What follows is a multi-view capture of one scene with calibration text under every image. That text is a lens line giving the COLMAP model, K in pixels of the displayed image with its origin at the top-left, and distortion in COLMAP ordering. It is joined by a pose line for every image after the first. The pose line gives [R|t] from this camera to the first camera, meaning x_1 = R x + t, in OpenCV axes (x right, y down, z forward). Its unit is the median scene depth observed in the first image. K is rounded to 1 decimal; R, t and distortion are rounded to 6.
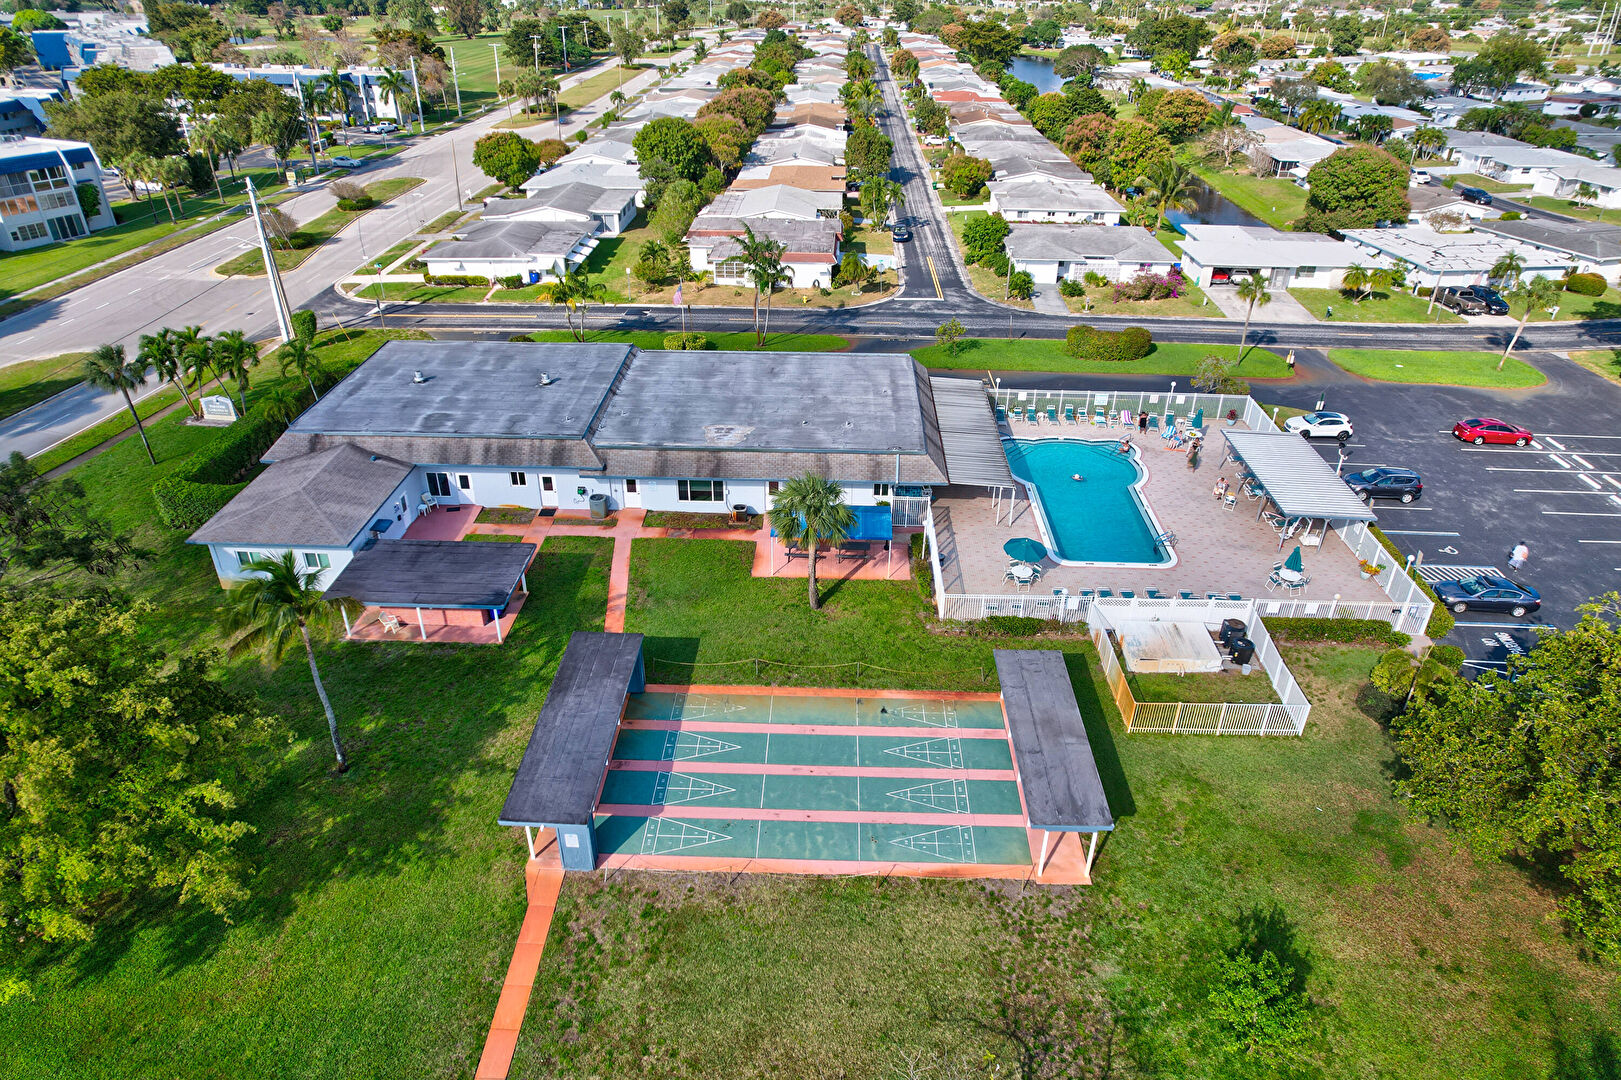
lens RADIAL K [[1030.7, 0, 810.5], [0, 1030.7, 540.0], [0, 0, 1]] dist [-0.004107, -0.000072]
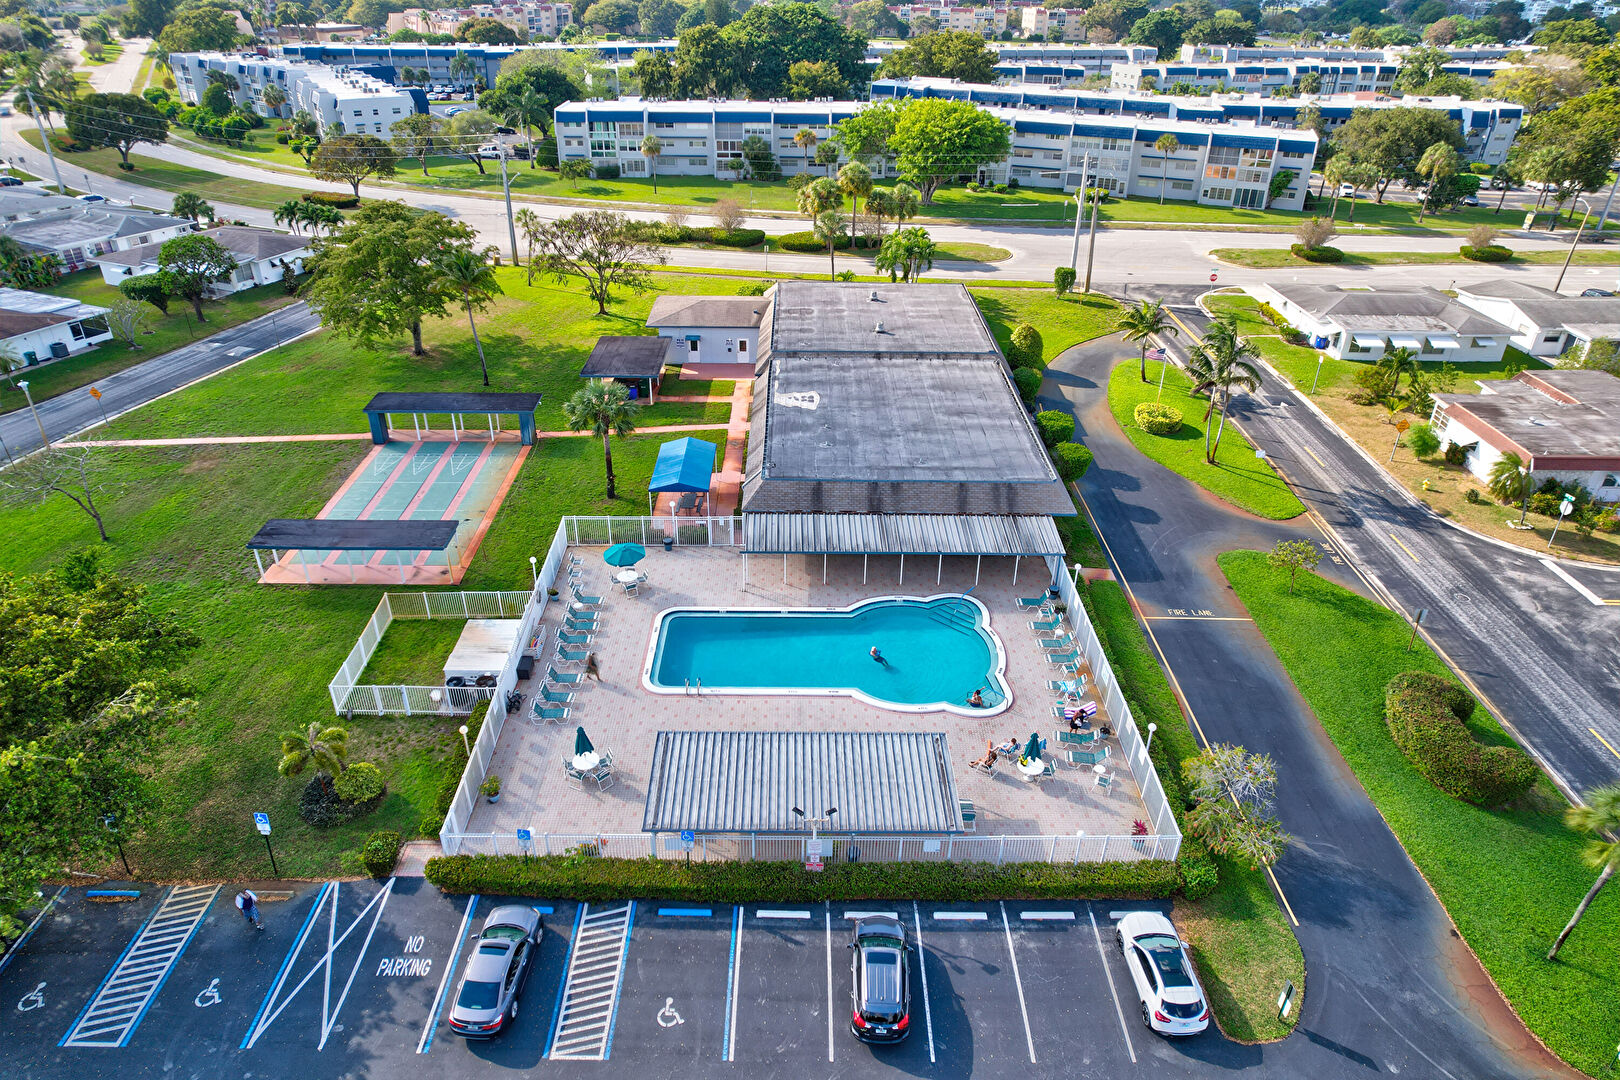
lens RADIAL K [[1030.1, 0, 810.0], [0, 1030.1, 540.0], [0, 0, 1]] dist [-0.004107, -0.000072]
pose [[0.037333, 0.491759, -0.869930, 0.594468], [-0.509287, 0.758361, 0.406835, -0.276001], [0.859786, 0.427856, 0.278759, 0.476757]]
